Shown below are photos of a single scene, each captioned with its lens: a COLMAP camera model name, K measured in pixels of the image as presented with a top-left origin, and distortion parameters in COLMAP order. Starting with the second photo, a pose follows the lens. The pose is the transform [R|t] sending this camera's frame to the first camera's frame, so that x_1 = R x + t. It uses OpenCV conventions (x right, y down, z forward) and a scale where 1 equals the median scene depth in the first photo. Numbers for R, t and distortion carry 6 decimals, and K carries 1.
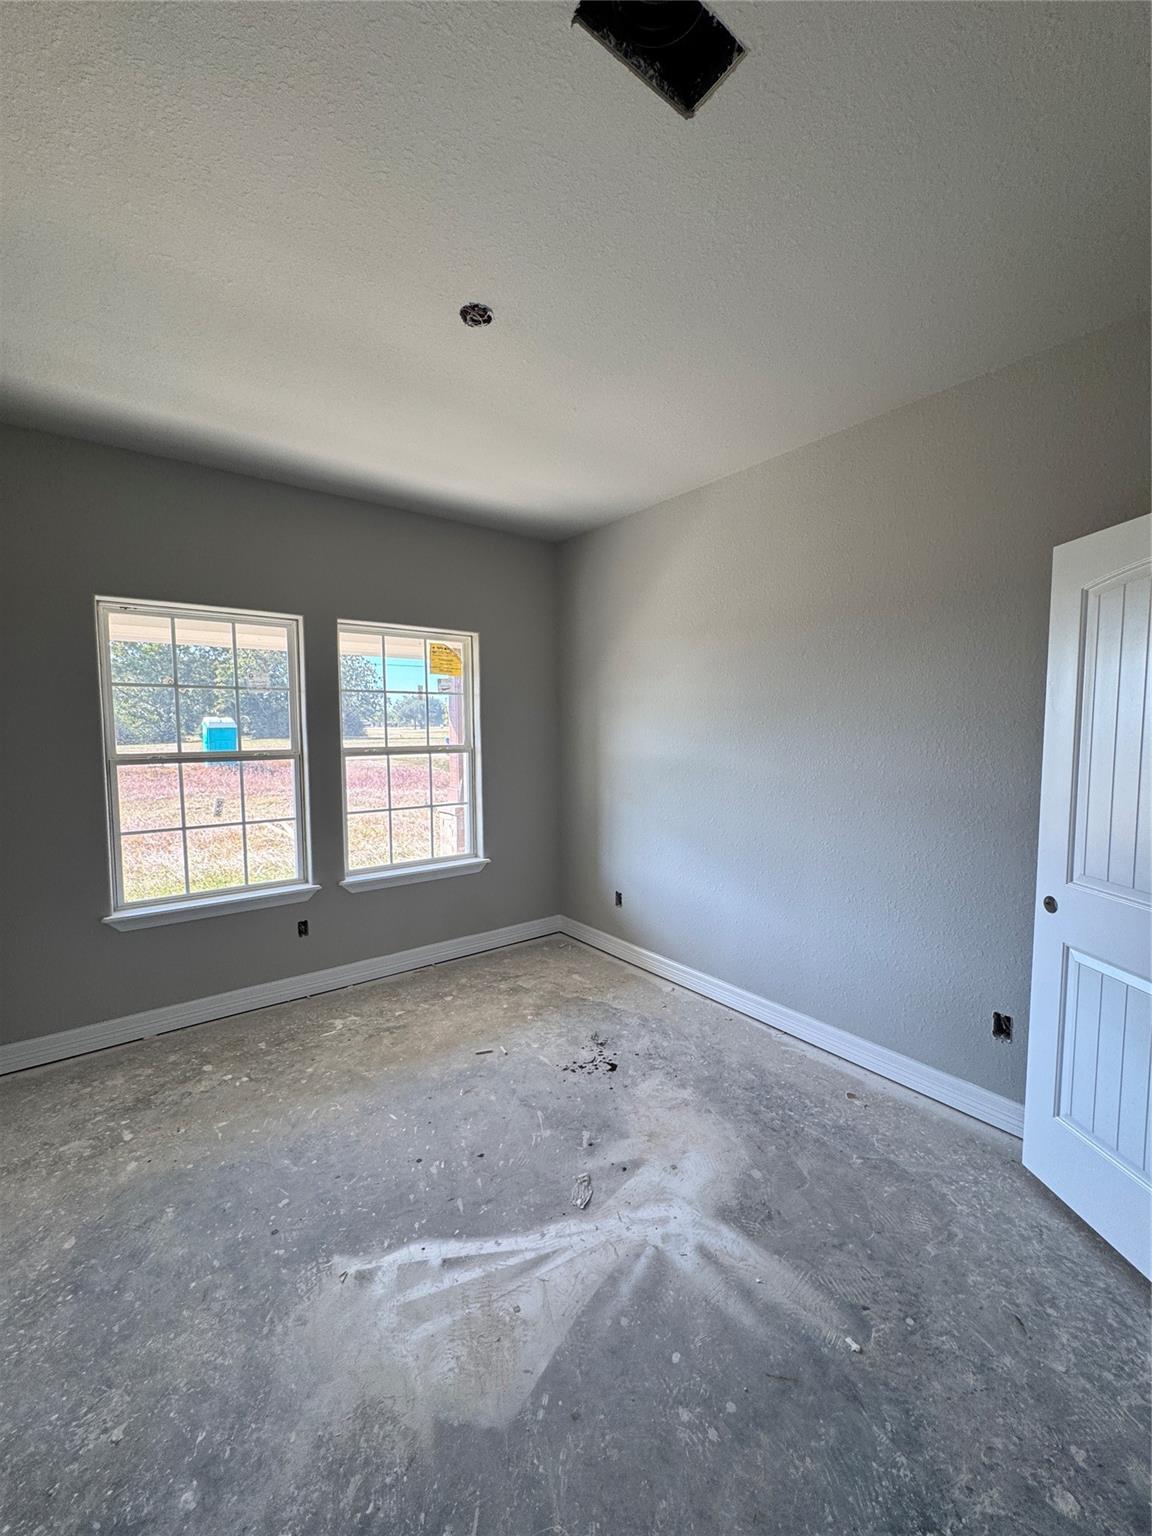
lens RADIAL K [[622.5, 0, 567.6], [0, 622.5, 764.7], [0, 0, 1]] dist [0.000266, 0.000011]
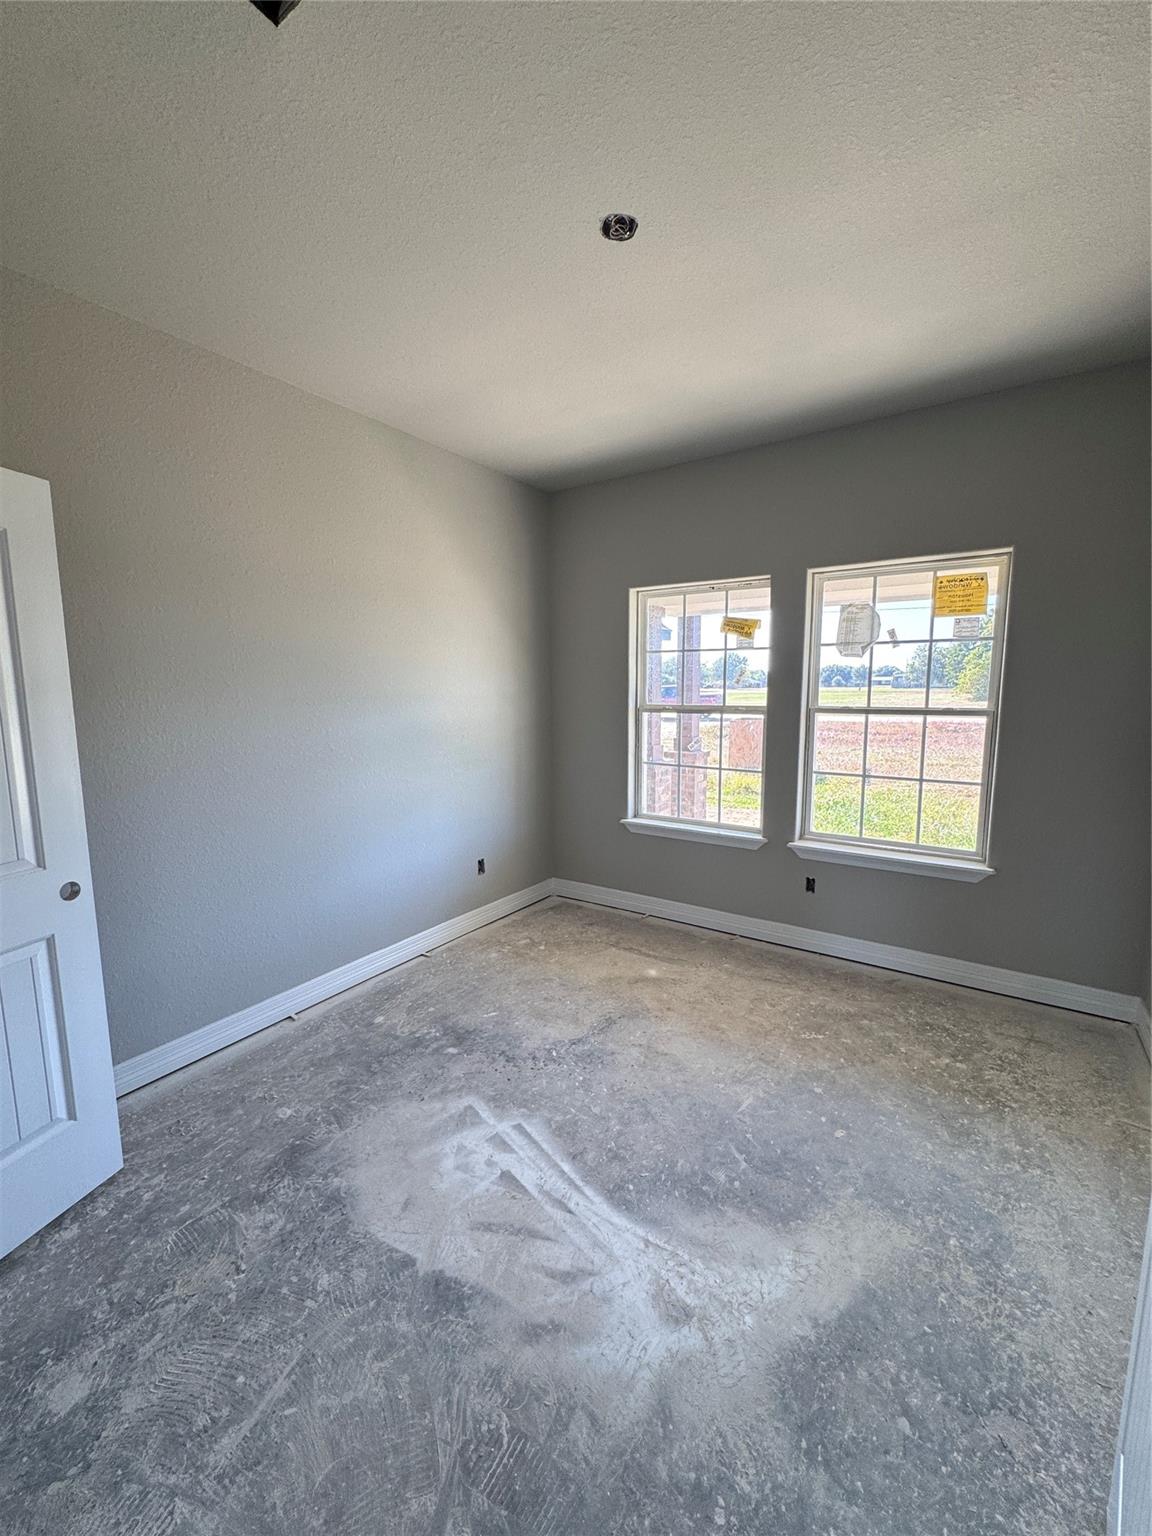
lens RADIAL K [[622.5, 0, 567.6], [0, 622.5, 764.7], [0, 0, 1]] dist [0.000266, 0.000011]
pose [[0.336850, 0.124399, -0.933304, 0.394370], [-0.061247, 0.992029, 0.110121, -0.018167], [0.939564, 0.020068, 0.341784, 0.313328]]
